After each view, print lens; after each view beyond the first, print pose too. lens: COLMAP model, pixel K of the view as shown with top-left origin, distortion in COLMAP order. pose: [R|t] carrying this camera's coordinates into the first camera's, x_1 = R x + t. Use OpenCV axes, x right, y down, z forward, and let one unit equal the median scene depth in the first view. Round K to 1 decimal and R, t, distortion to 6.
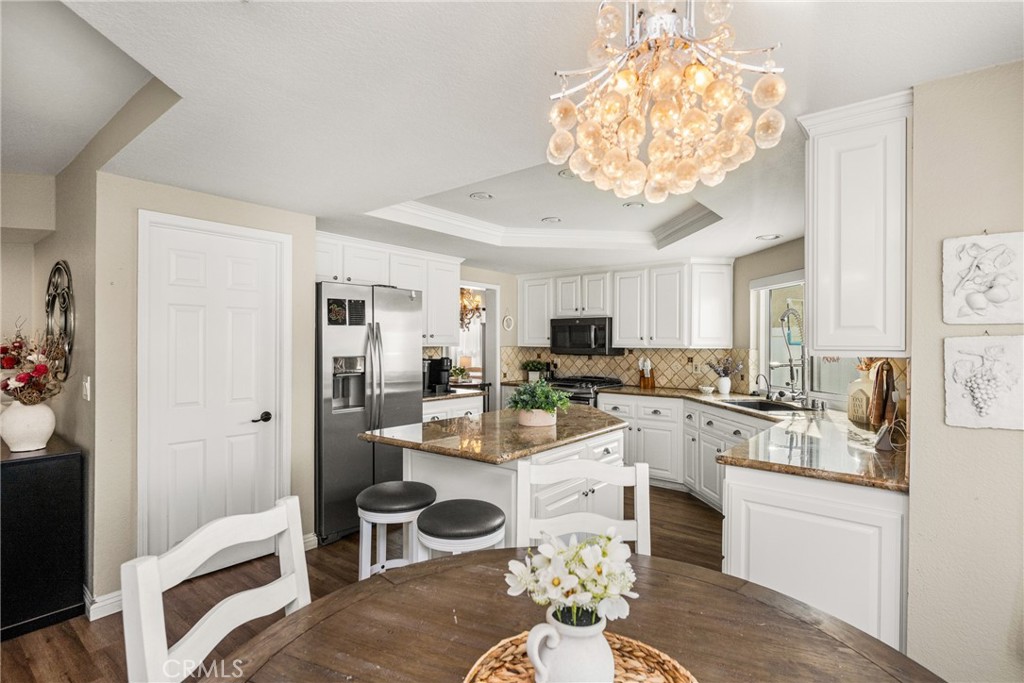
lens RADIAL K [[489.1, 0, 512.0], [0, 489.1, 341.5], [0, 0, 1]] dist [-0.021186, -0.000248]
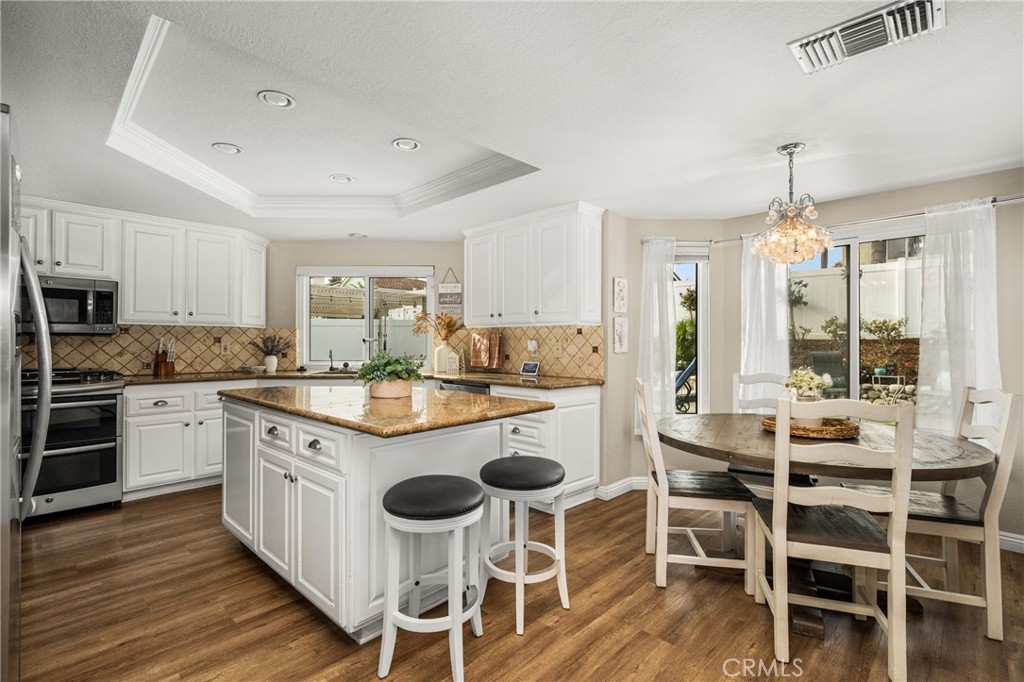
lens RADIAL K [[481.4, 0, 516.5], [0, 481.4, 362.0], [0, 0, 1]] dist [0.000033, -0.000122]
pose [[0.096225, -0.043406, 0.994413, -0.479306], [-0.009400, 0.998965, 0.044514, 0.033866], [-0.995315, -0.013631, 0.095717, 0.367772]]
